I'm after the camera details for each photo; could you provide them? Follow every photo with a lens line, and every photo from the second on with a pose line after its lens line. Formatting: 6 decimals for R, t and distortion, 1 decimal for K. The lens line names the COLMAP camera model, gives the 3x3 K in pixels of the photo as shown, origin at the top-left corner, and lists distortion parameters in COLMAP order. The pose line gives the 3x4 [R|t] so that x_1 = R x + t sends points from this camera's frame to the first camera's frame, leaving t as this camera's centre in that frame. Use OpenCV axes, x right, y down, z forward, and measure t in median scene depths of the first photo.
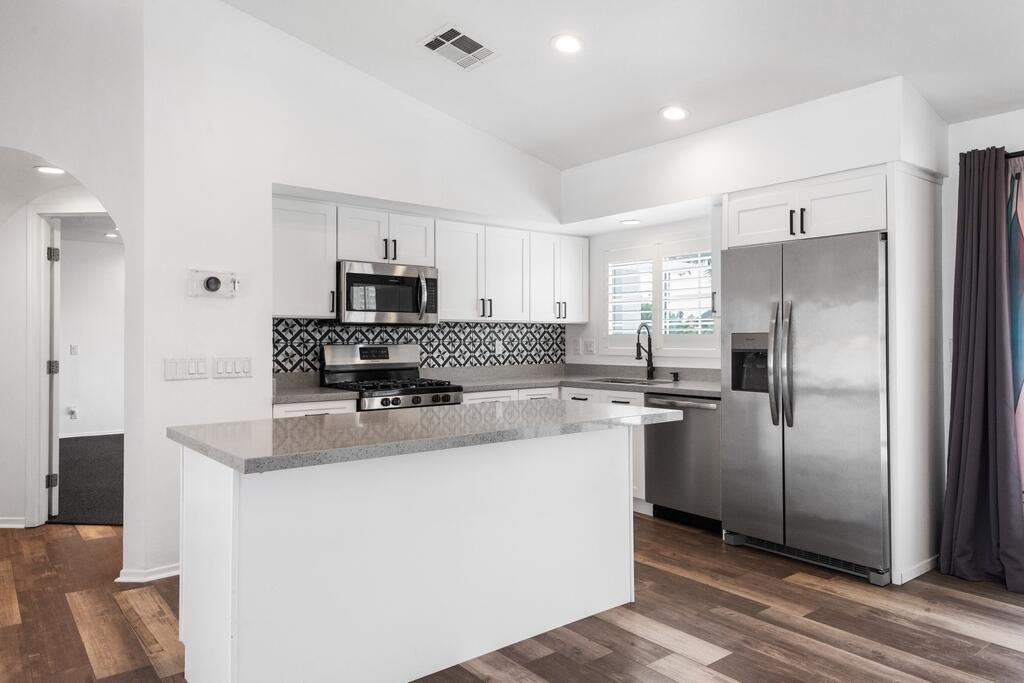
lens RADIAL K [[669.3, 0, 512.0], [0, 669.3, 341.5], [0, 0, 1]] dist [0.003326, -0.000718]
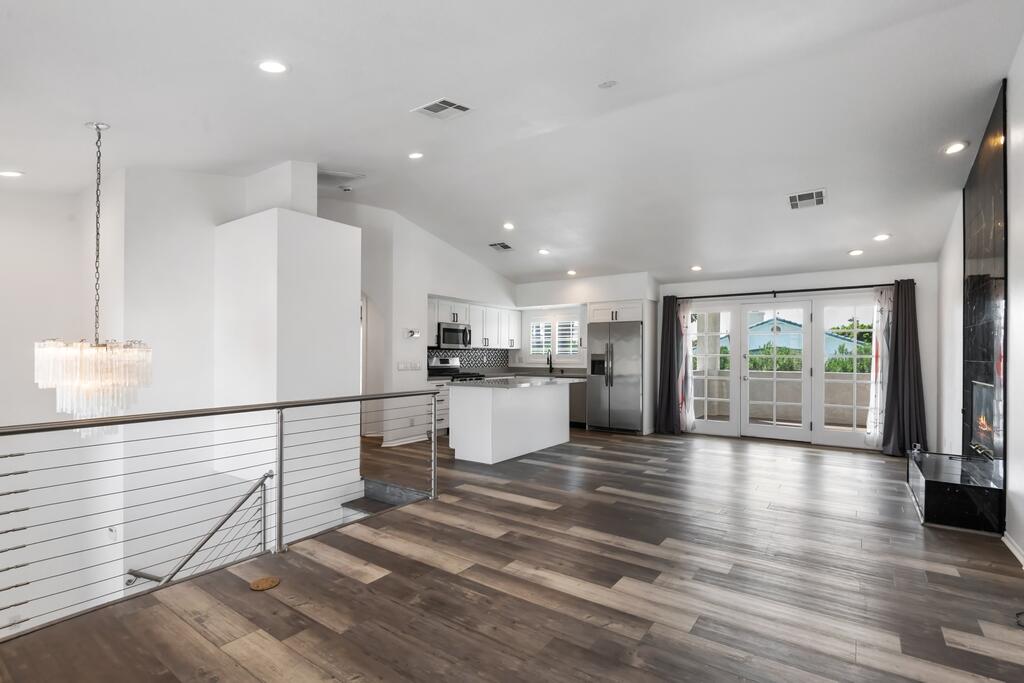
lens RADIAL K [[469.4, 0, 517.4], [0, 469.4, 364.2], [0, 0, 1]] dist [-0.000342, 0.000010]
pose [[0.958594, 0.002524, 0.284763, -0.438570], [-0.005892, 0.999922, 0.010969, 0.008344], [-0.284714, -0.012192, 0.958535, -0.655848]]
